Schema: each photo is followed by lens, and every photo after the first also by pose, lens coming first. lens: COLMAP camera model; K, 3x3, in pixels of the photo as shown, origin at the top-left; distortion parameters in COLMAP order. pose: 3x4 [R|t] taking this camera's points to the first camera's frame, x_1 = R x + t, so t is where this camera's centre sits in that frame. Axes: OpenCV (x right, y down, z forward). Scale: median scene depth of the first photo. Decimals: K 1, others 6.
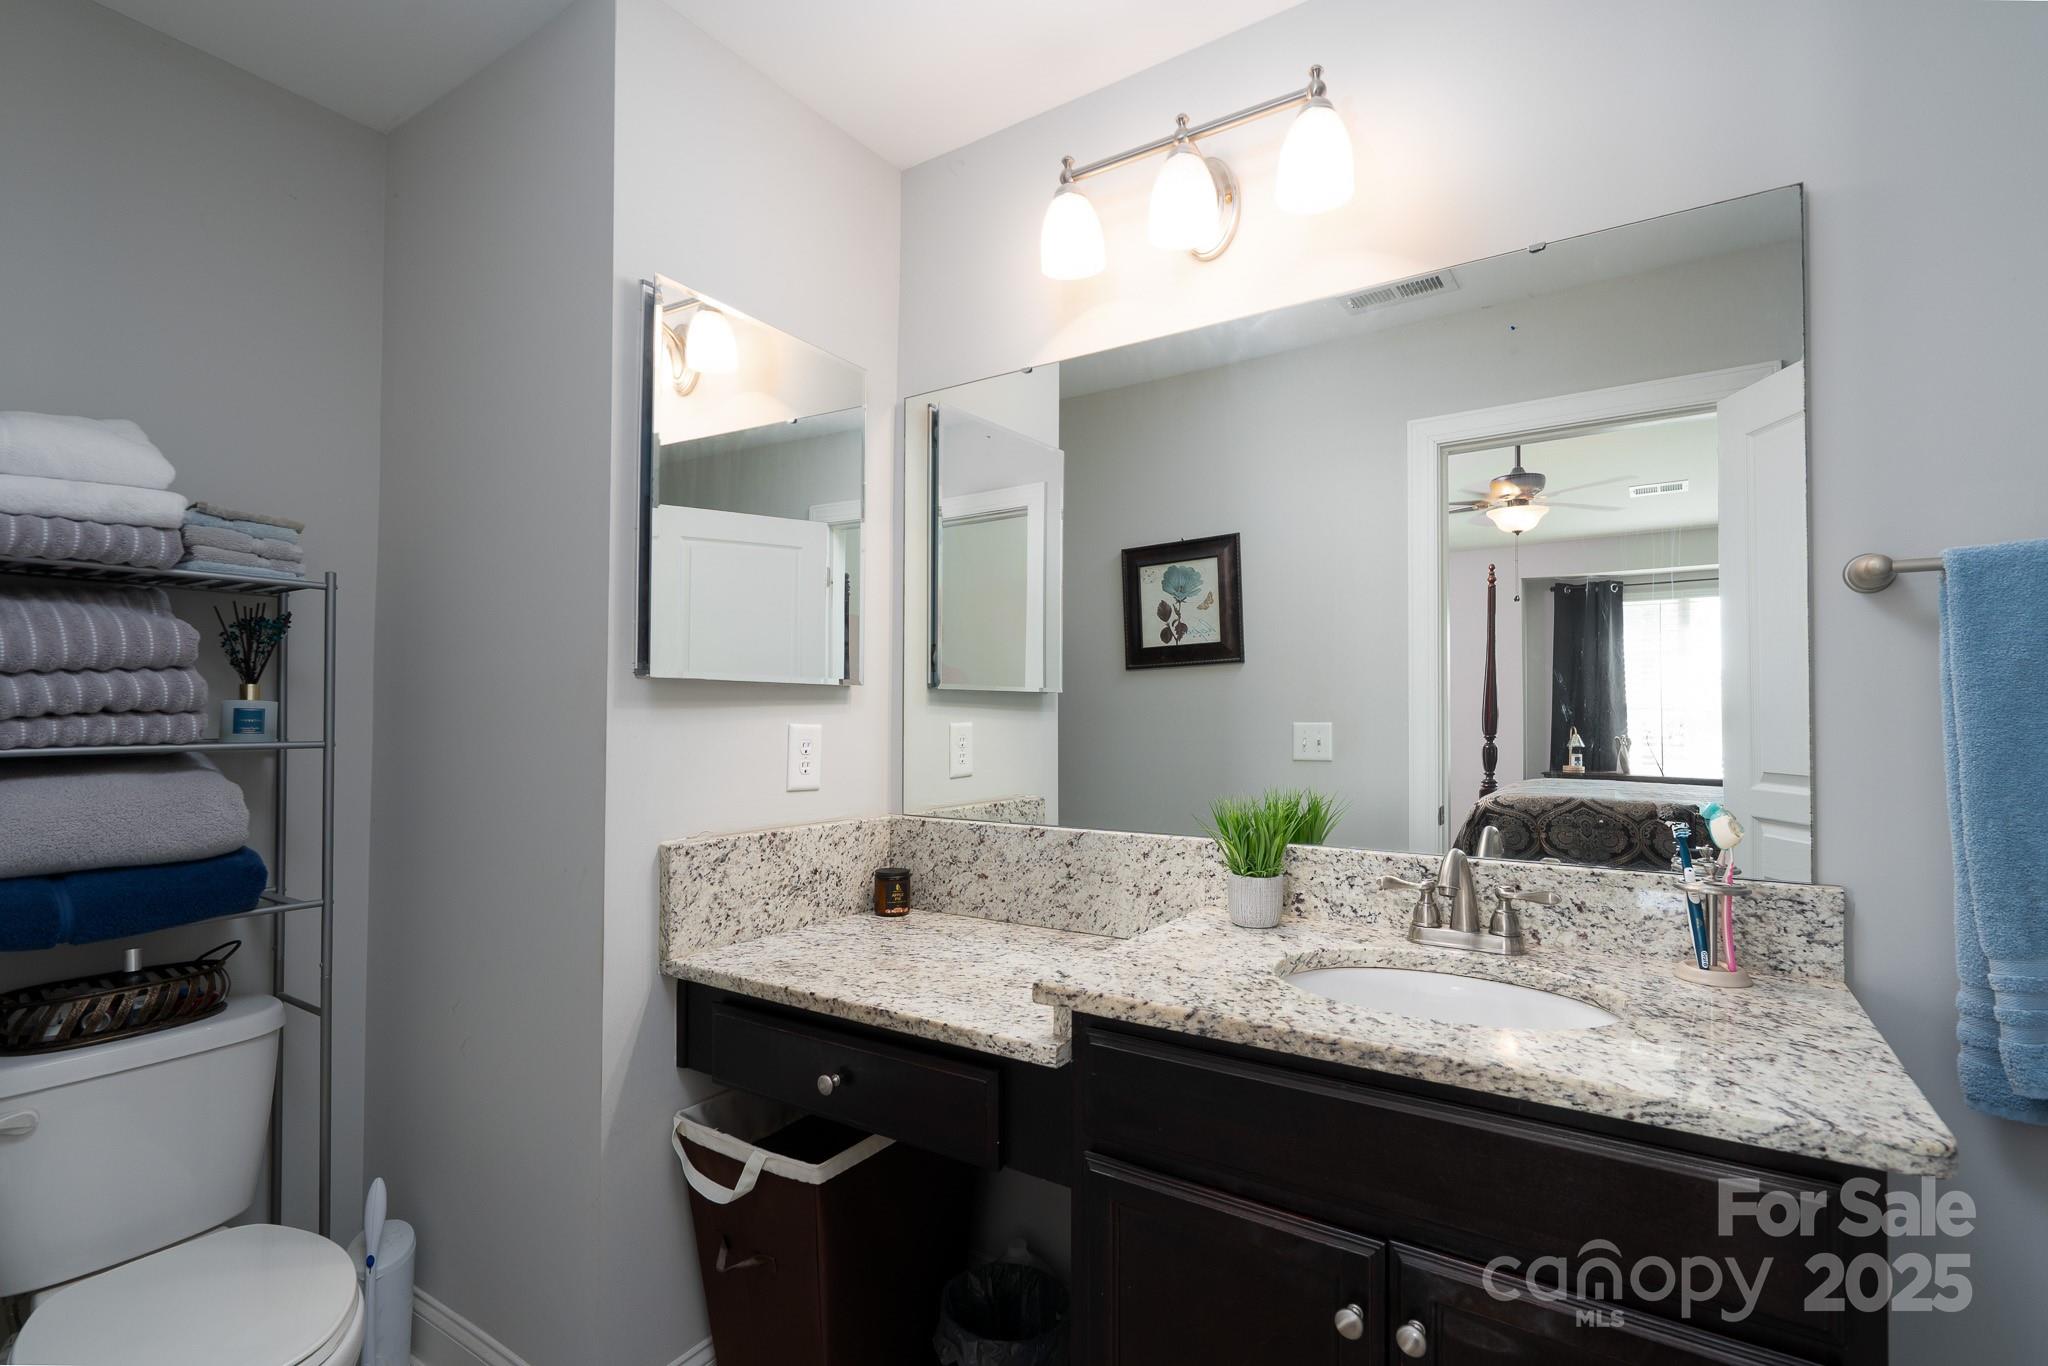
lens RADIAL K [[944.6, 0, 1037.9], [0, 944.6, 688.2], [0, 0, 1]] dist [-0.007256, 0.005125]
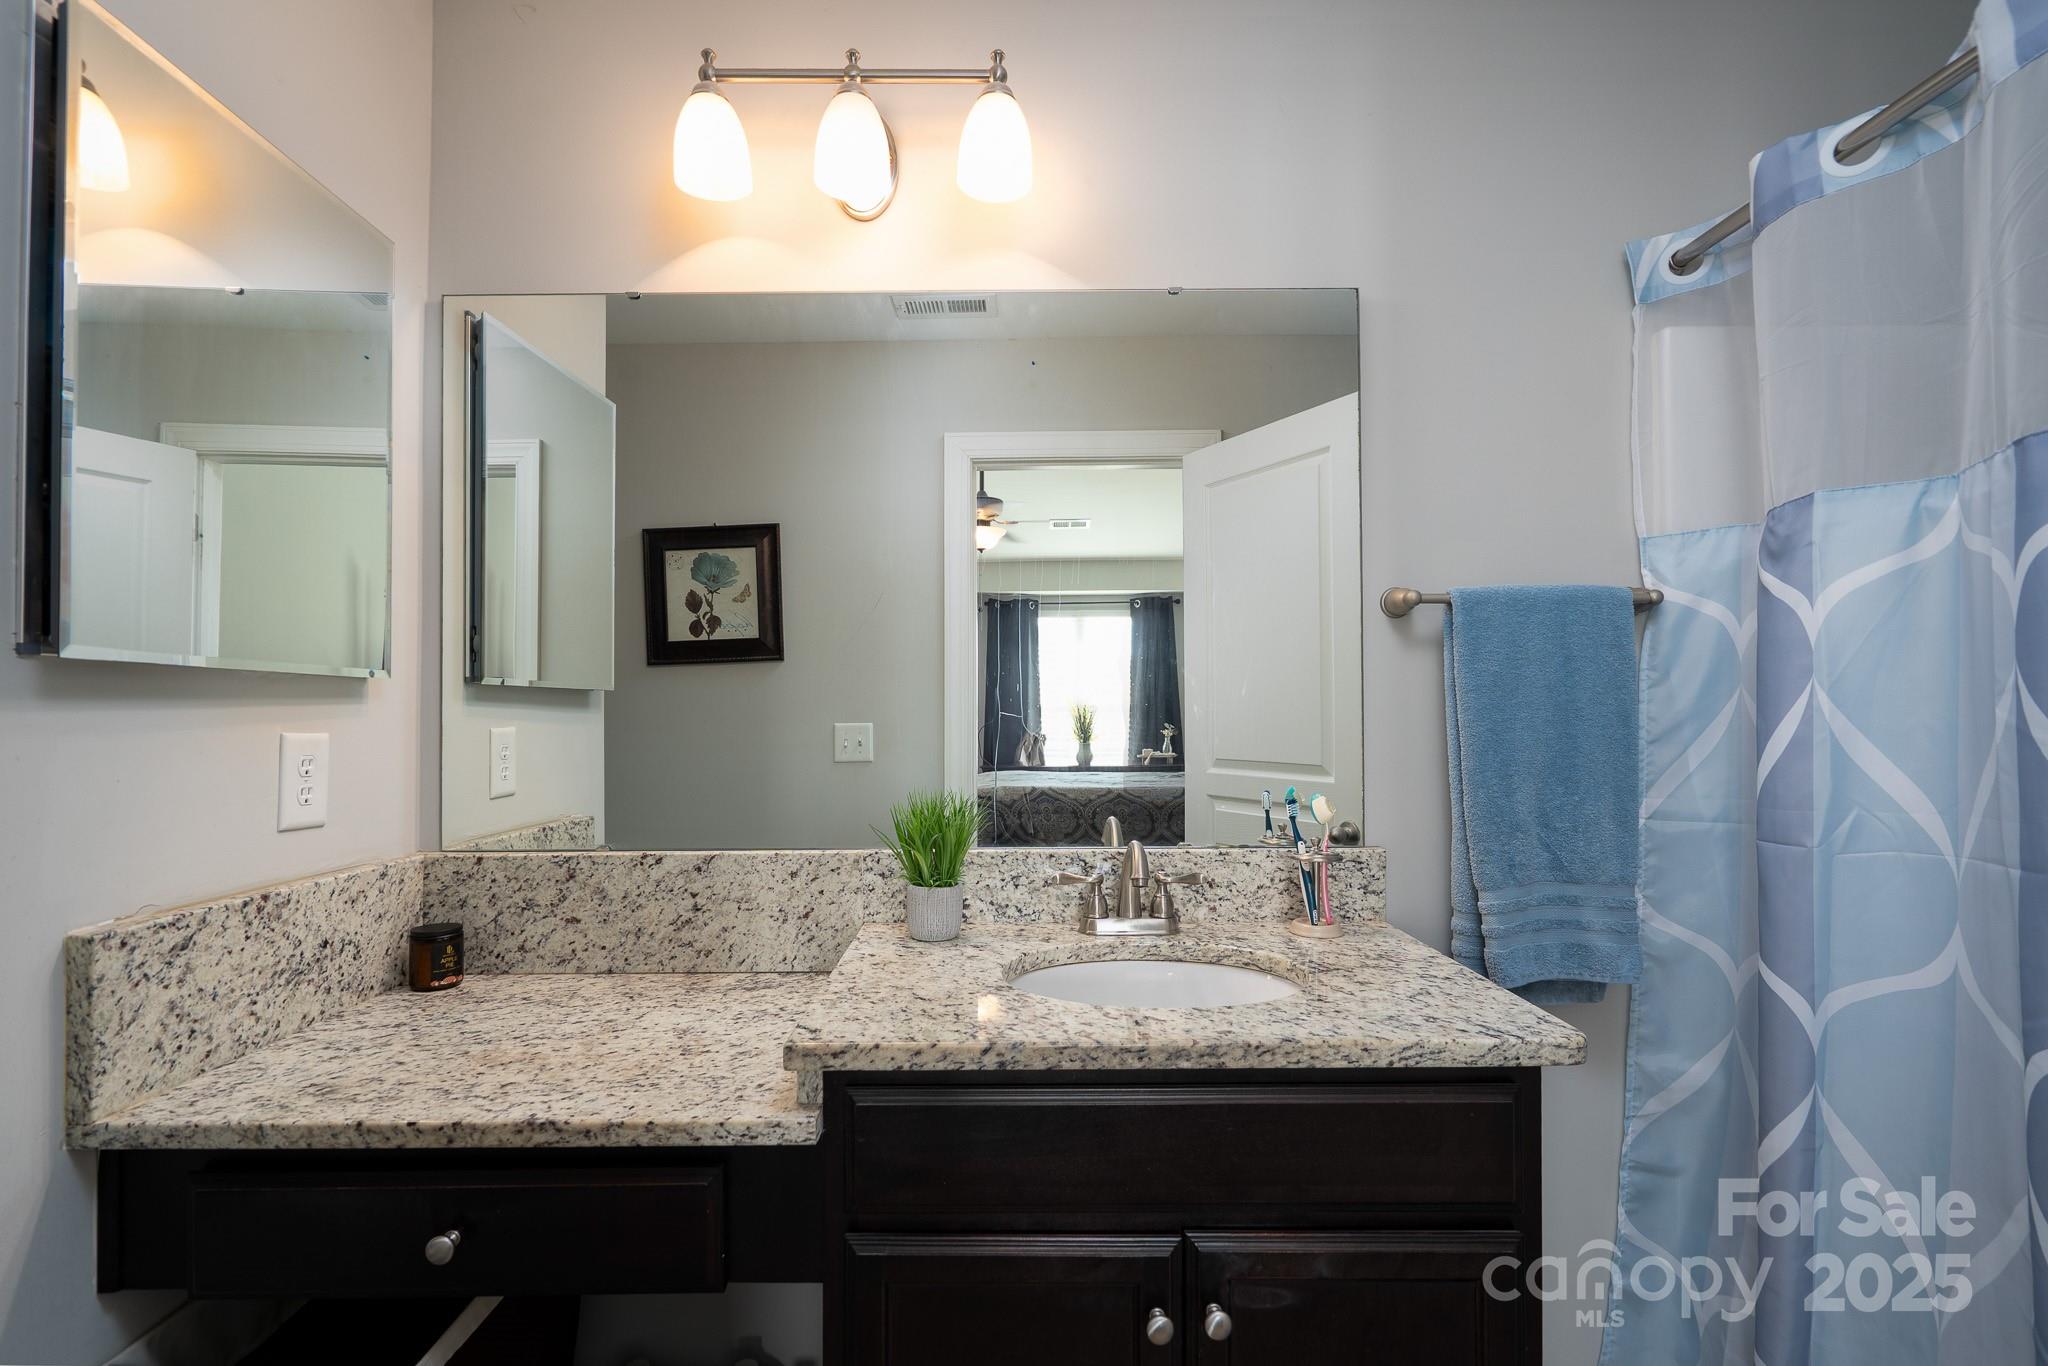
lens RADIAL K [[944.6, 0, 1025.1], [0, 944.6, 695.9], [0, 0, 1]] dist [-0.007256, 0.005125]
pose [[0.840846, 0.005308, 0.541249, -0.182737], [-0.009280, 0.999946, 0.004611, 0.003304], [-0.541195, -0.008900, 0.840850, 0.140135]]
